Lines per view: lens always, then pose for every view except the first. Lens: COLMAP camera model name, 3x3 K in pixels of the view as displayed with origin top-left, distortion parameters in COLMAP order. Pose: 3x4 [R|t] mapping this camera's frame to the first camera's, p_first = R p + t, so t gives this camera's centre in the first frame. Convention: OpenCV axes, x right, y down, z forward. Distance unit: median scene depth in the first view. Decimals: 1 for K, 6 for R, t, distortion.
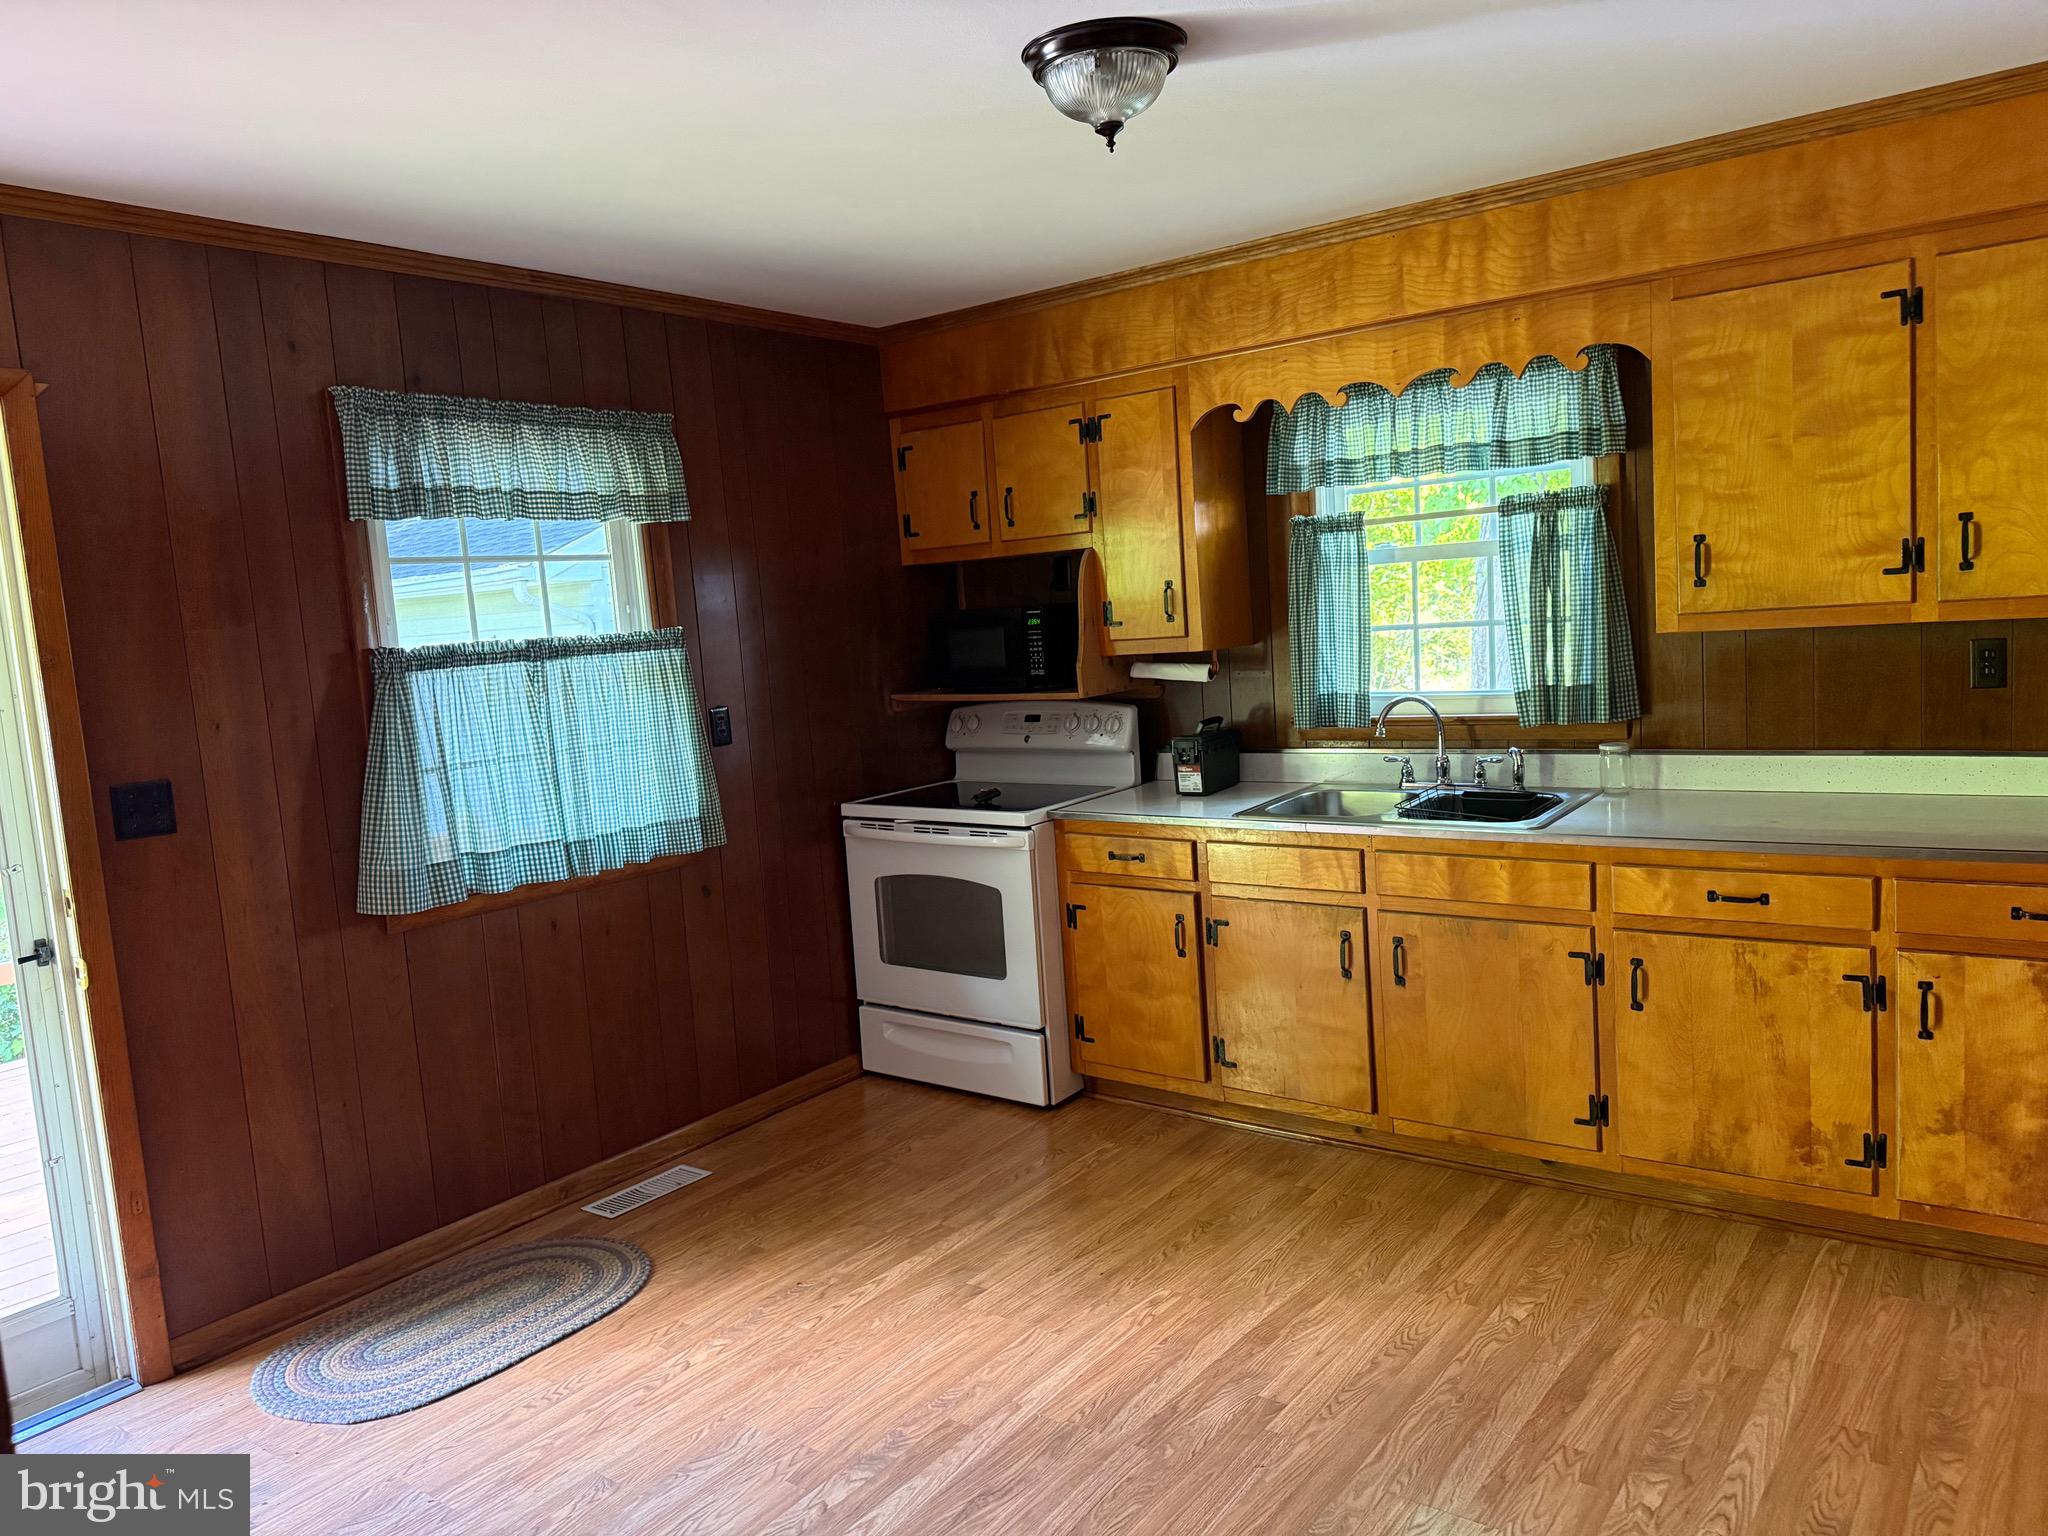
lens RADIAL K [[1469.1, 0, 1023.0], [0, 1469.1, 769.4], [0, 0, 1]] dist [0.038964, -0.042813]
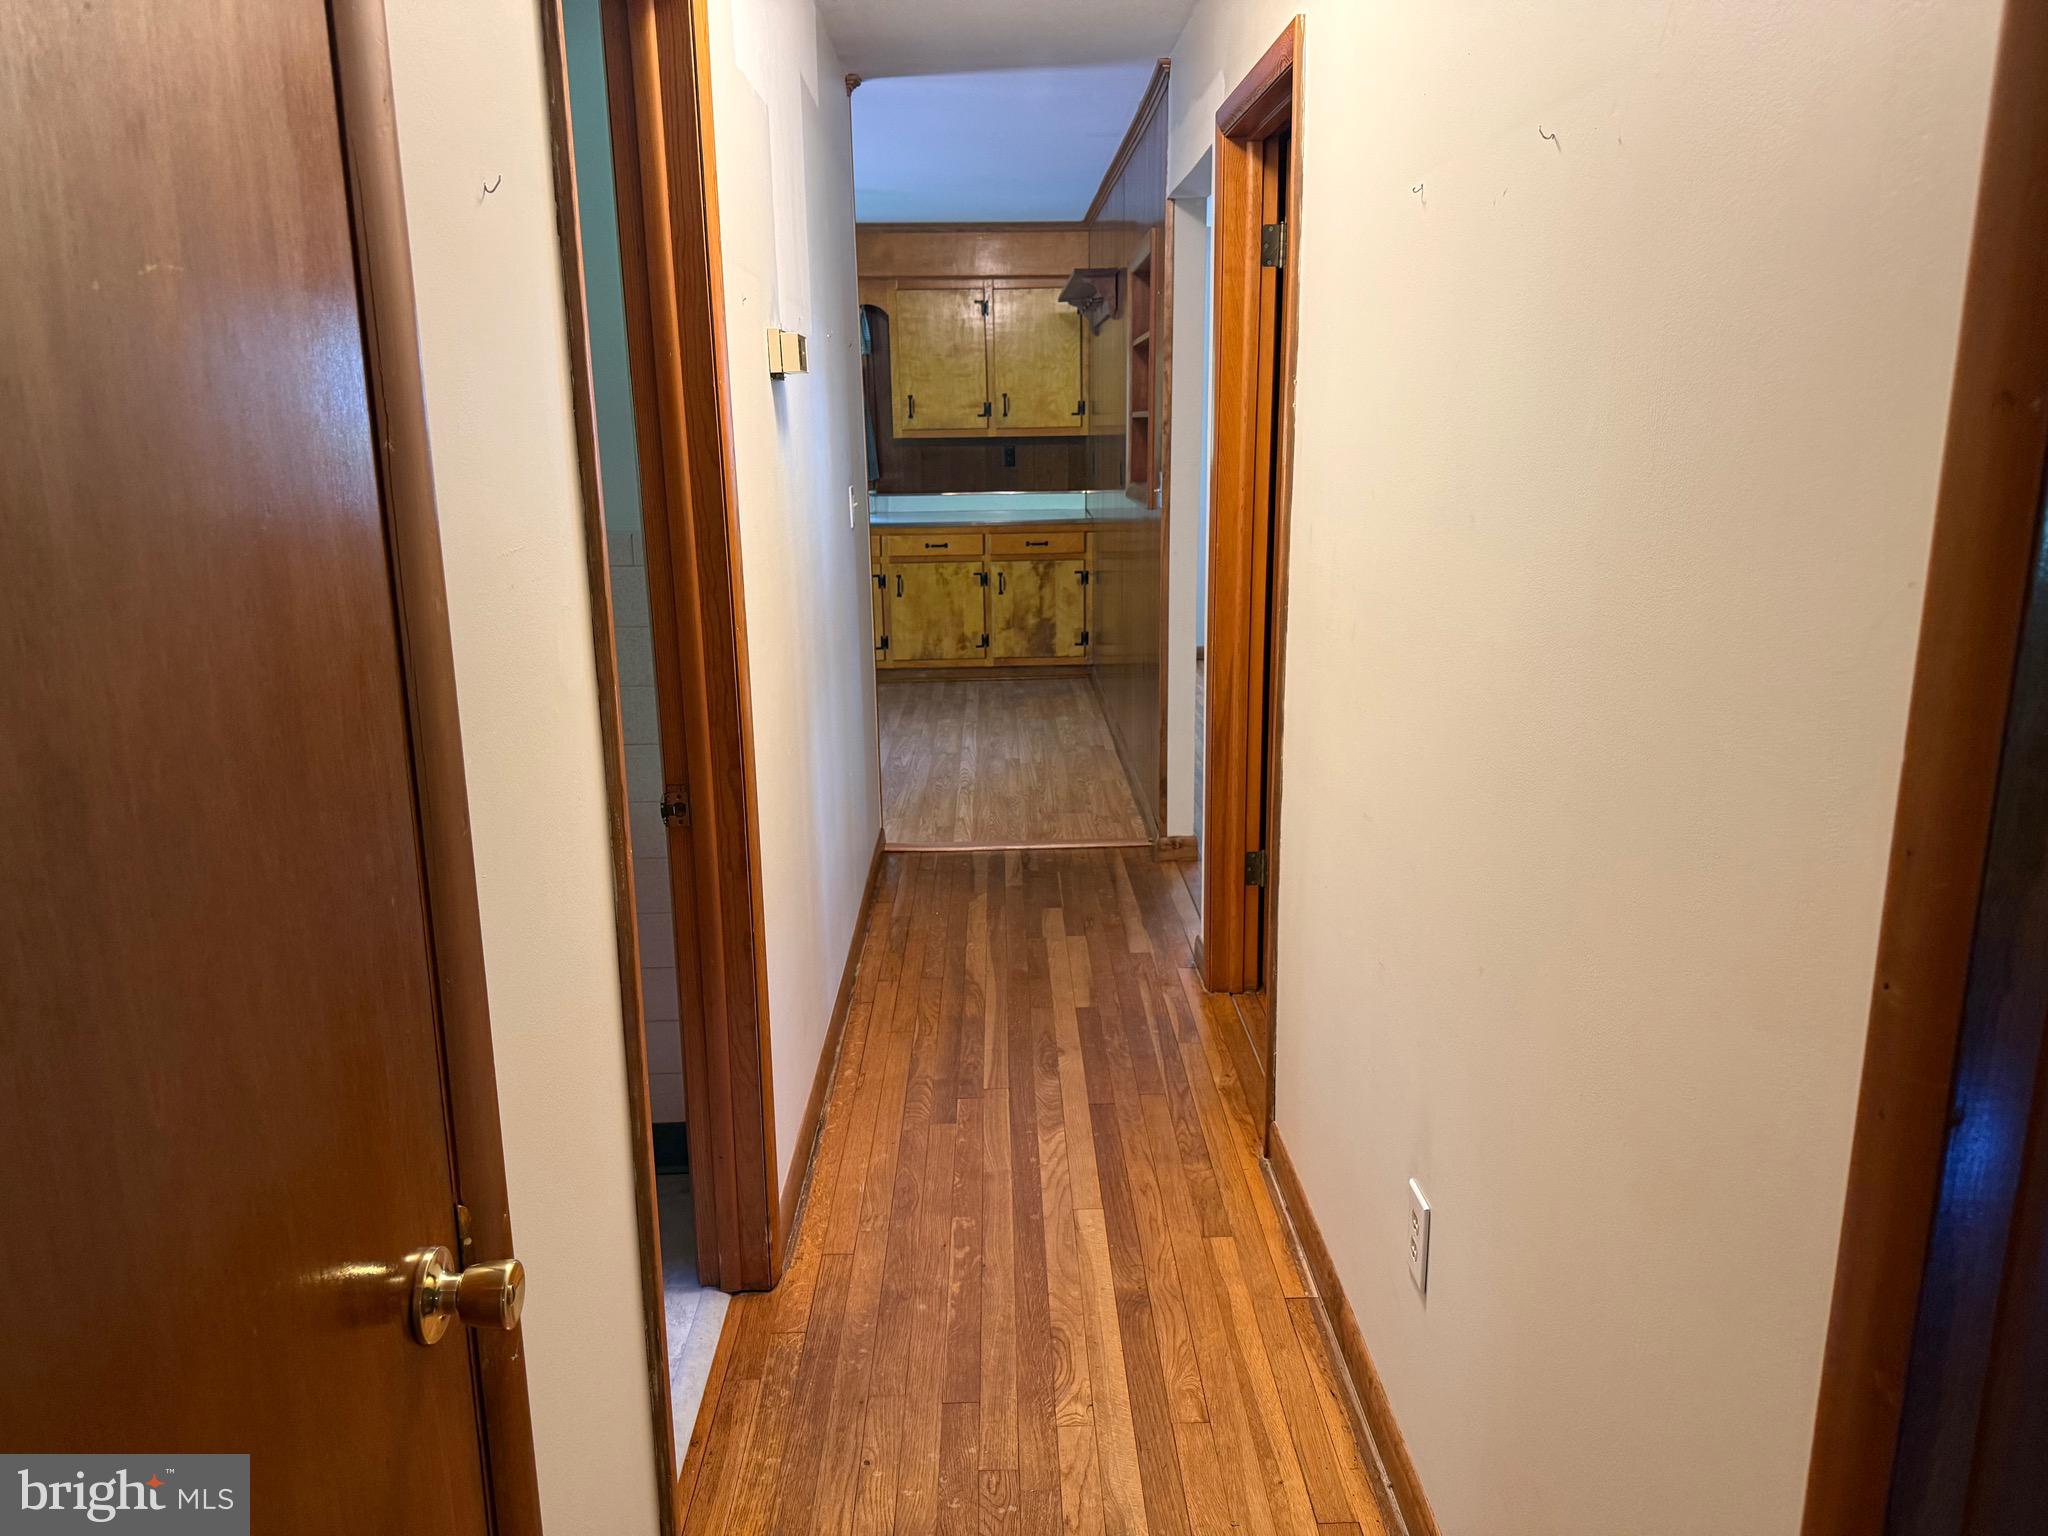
lens RADIAL K [[1519.7, 0, 1038.2], [0, 1519.7, 806.1], [0, 0, 1]] dist [0.130917, -0.000470]
pose [[0.784826, -0.097447, 0.612007, -1.008735], [0.029444, 0.992308, 0.120242, 0.217632], [-0.619017, -0.076350, 0.781658, -1.167400]]
